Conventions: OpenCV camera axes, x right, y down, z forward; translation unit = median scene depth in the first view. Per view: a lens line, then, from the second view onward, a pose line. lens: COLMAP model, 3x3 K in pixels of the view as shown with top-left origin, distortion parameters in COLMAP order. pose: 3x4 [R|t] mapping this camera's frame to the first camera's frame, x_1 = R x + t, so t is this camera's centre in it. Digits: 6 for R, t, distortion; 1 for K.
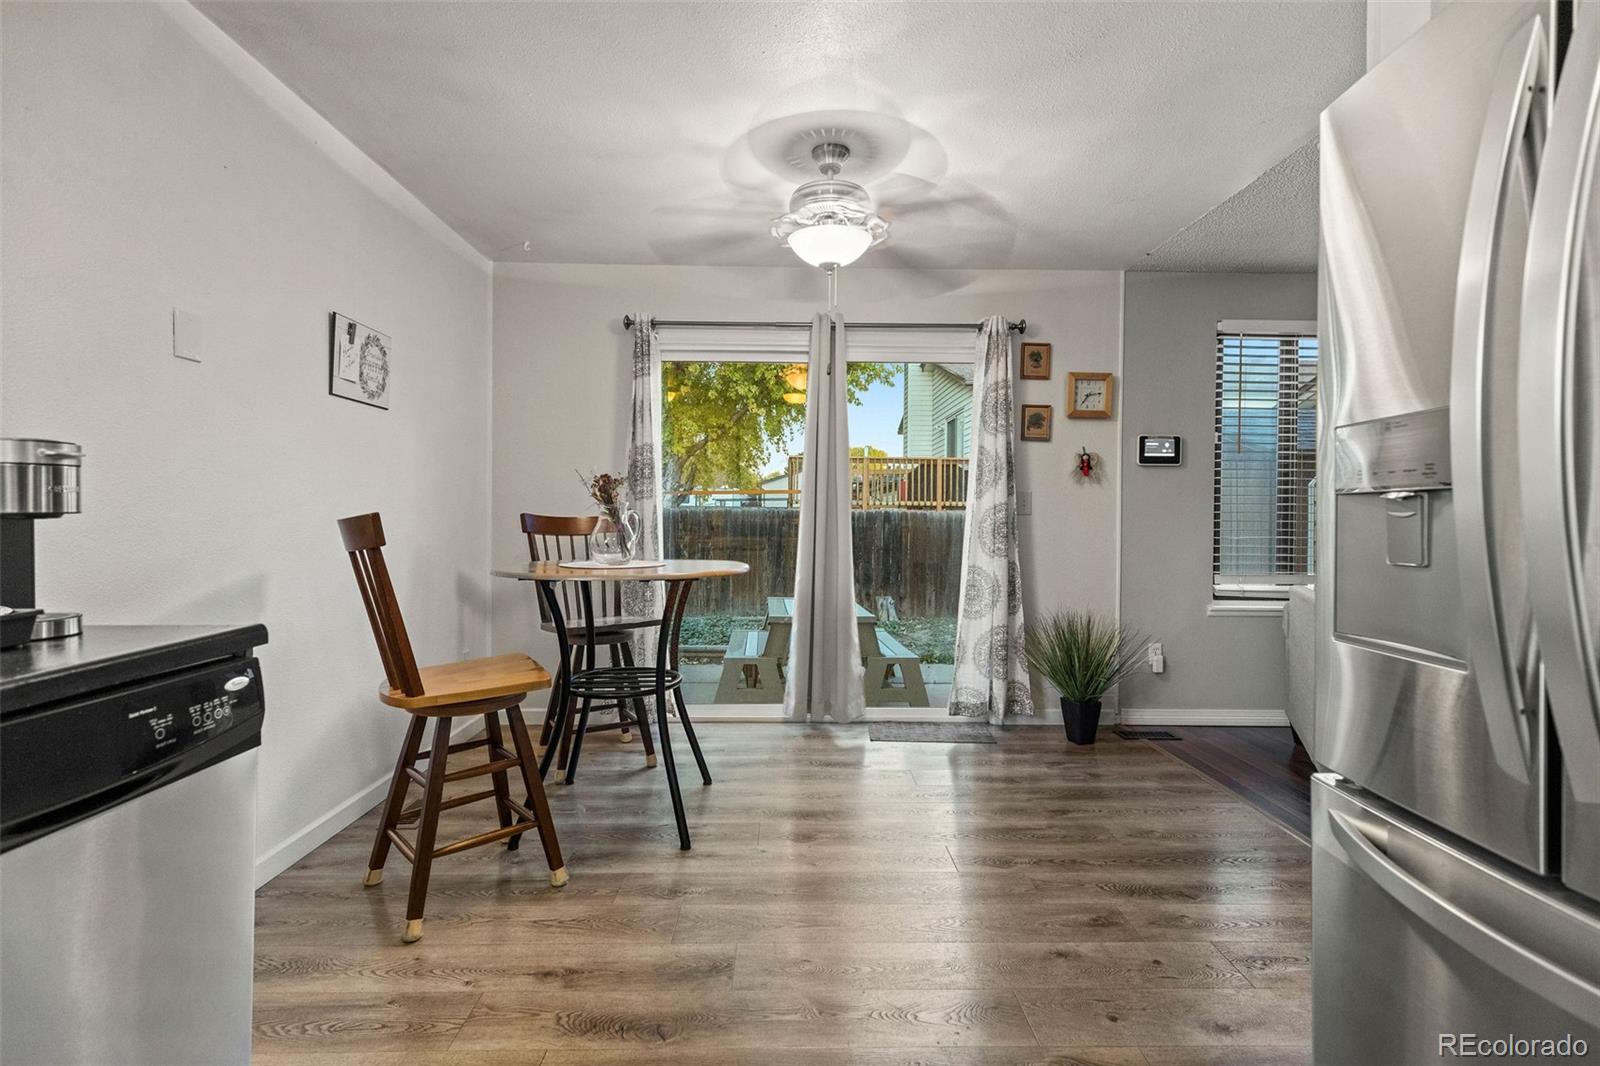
lens RADIAL K [[722.3, 0, 802.4], [0, 722.3, 523.3], [0, 0, 1]] dist [0.011256, -0.000264]
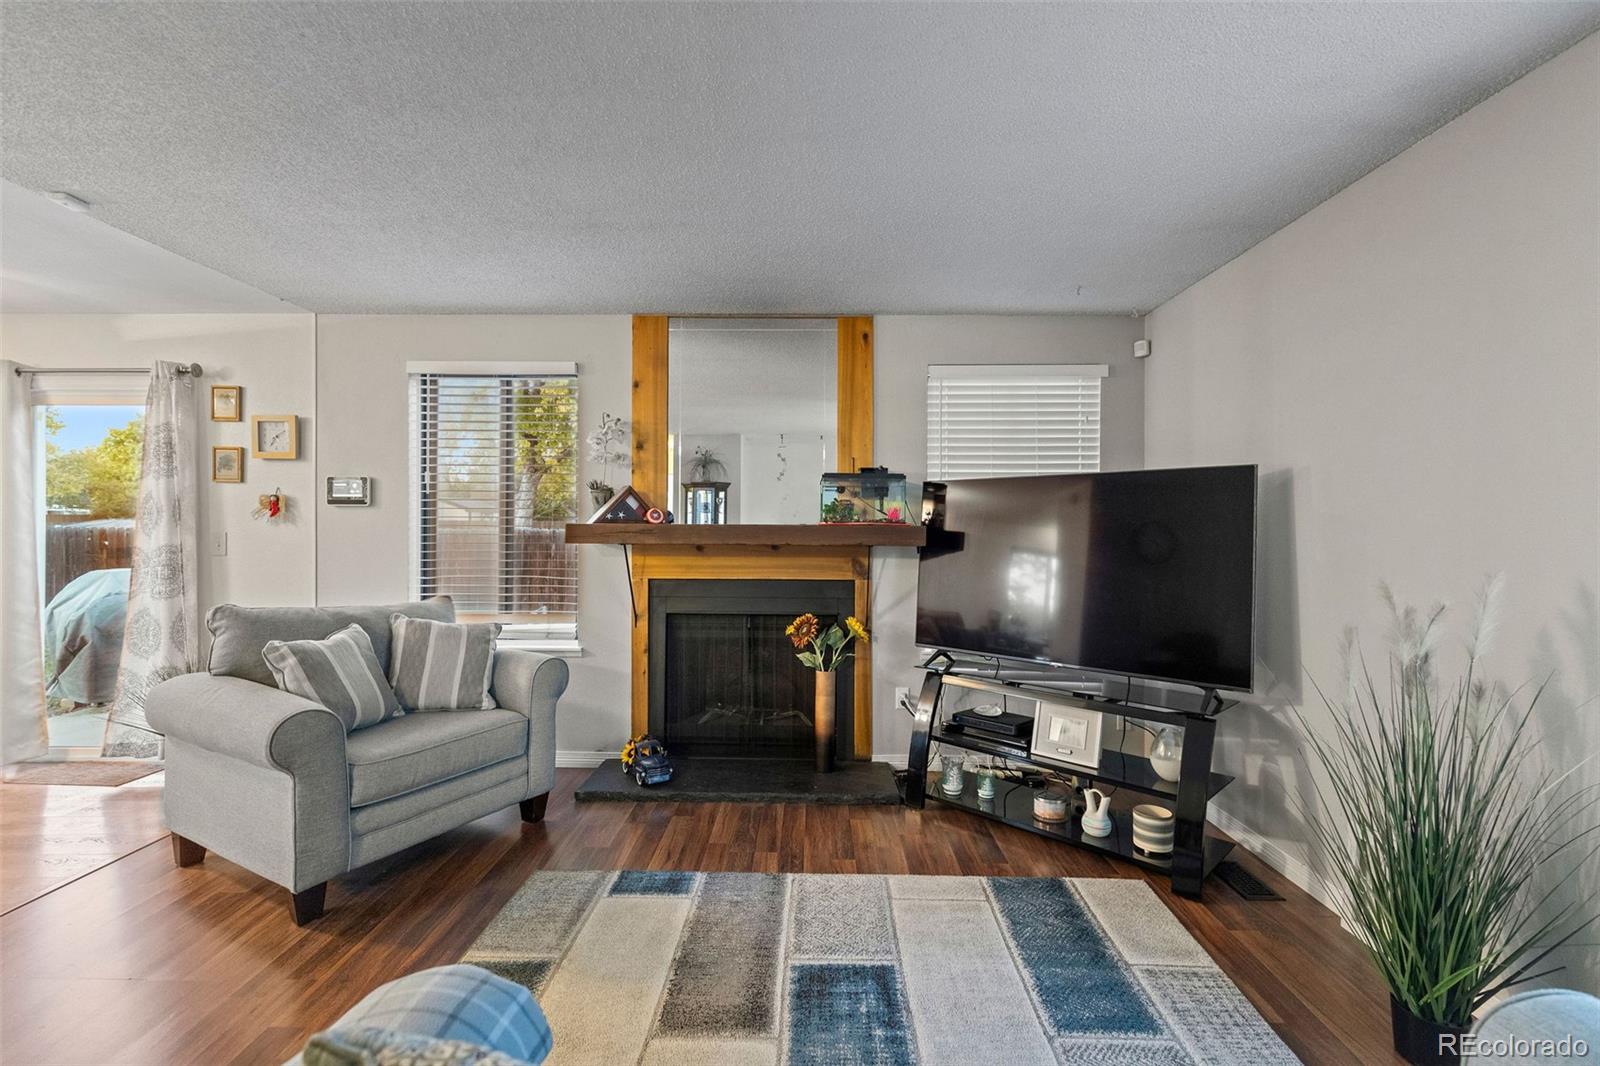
lens RADIAL K [[722.3, 0, 802.4], [0, 722.3, 523.3], [0, 0, 1]] dist [0.011256, -0.000264]
pose [[0.999151, -0.003205, -0.041065, 1.168074], [0.002506, 0.999851, -0.017058, -0.036905], [0.041114, 0.016940, 0.999011, 0.016547]]
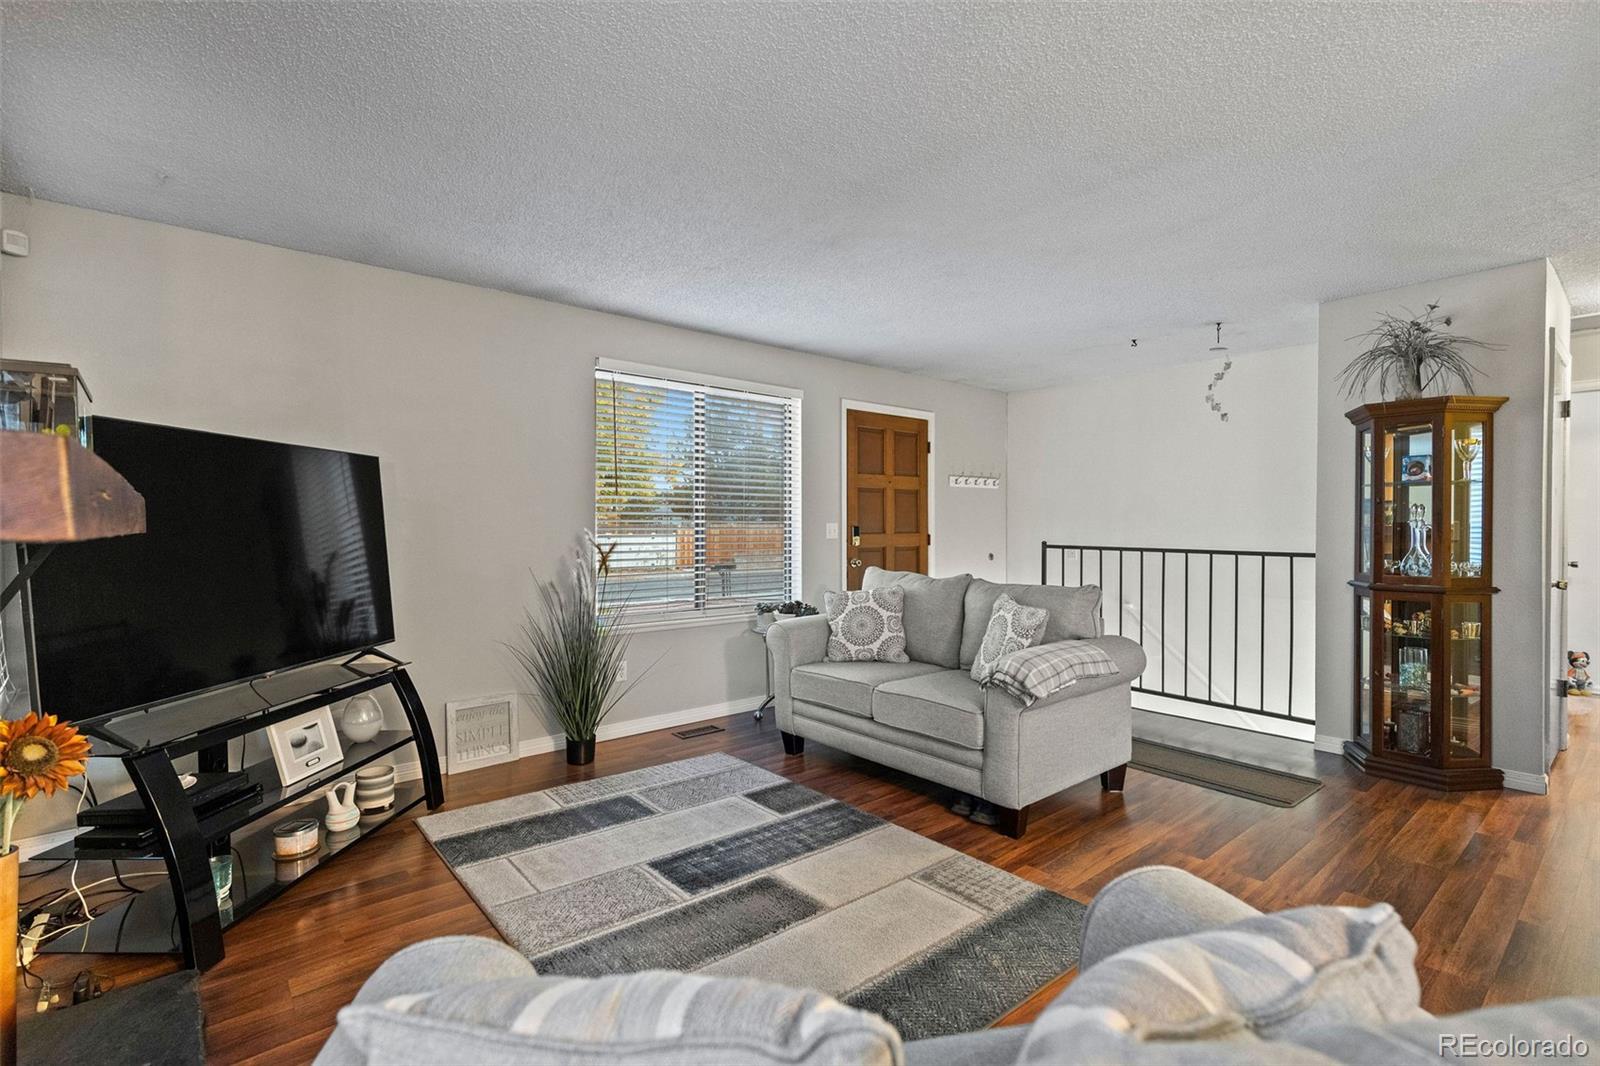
lens RADIAL K [[725.3, 0, 792.0], [0, 725.3, 533.9], [0, 0, 1]] dist [0.009447, -0.000424]
pose [[-0.613930, -0.015466, 0.789209, 0.595357], [0.005873, 0.999691, 0.024159, -0.032882], [-0.789338, 0.019467, -0.613650, 0.886238]]
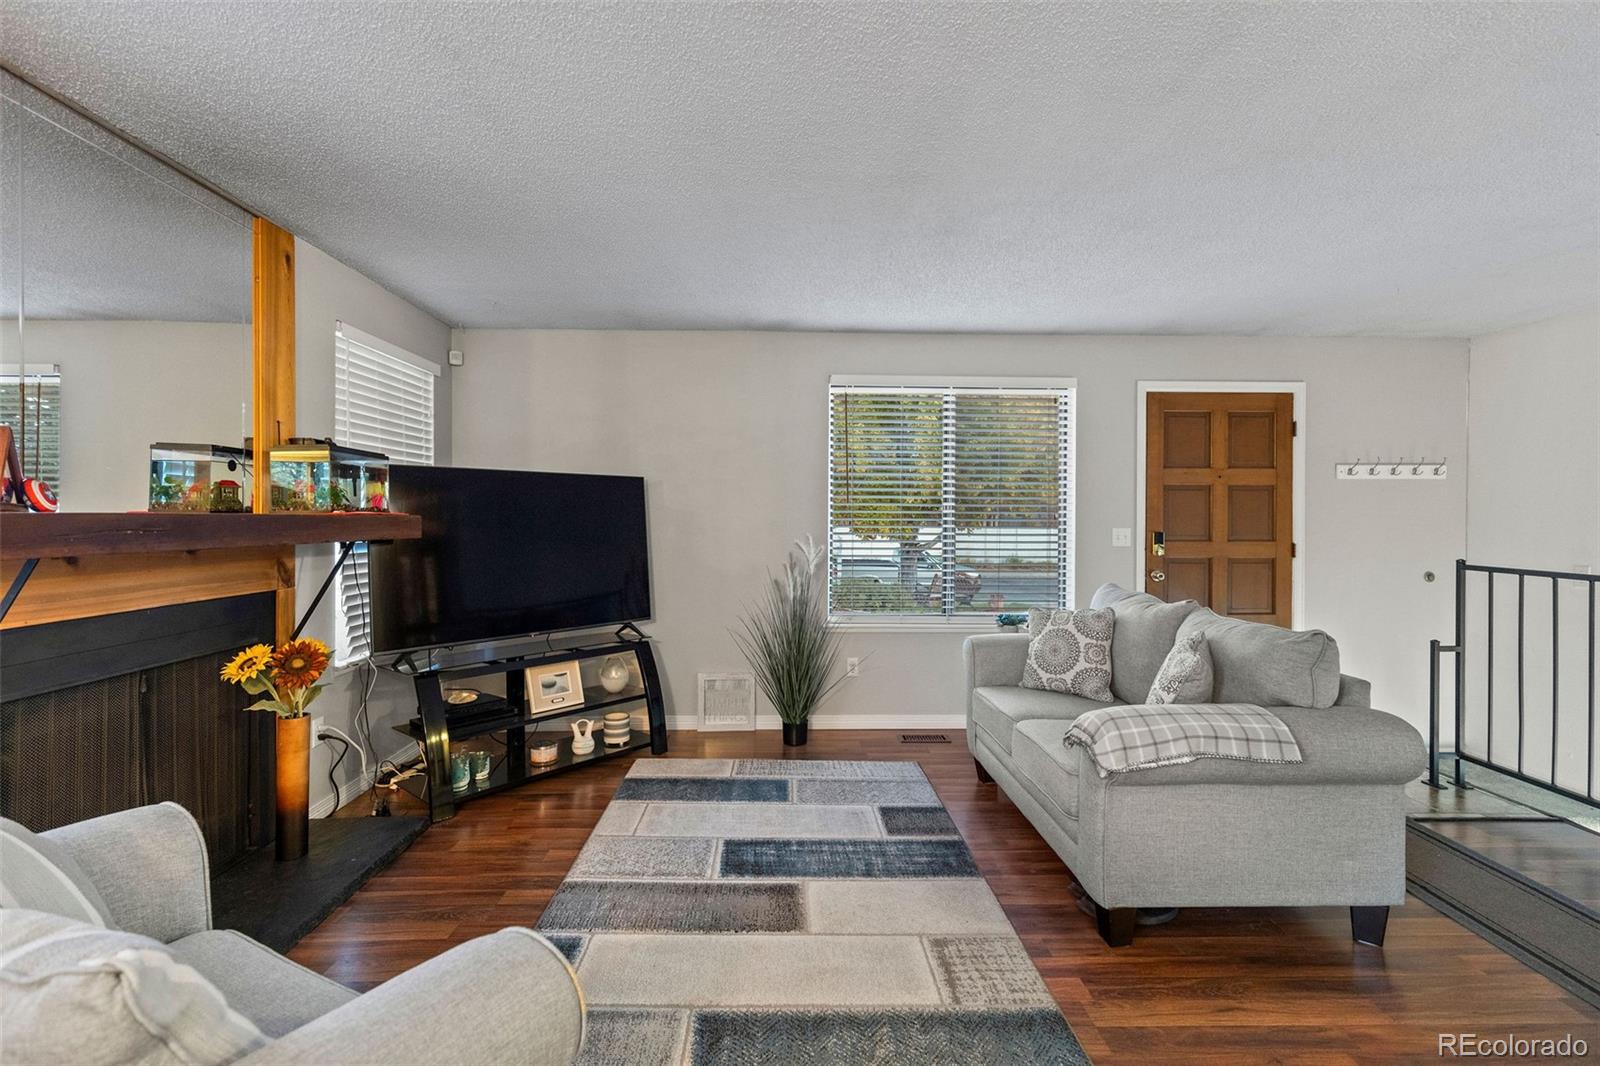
lens RADIAL K [[719.4, 0, 798.0], [0, 719.4, 521.9], [0, 0, 1]] dist [0.009461, -0.000214]
pose [[0.002395, -0.014210, 0.999896, 0.463792], [0.007479, 0.999871, 0.014192, -0.050322], [-0.999969, 0.007444, 0.002501, 0.500084]]
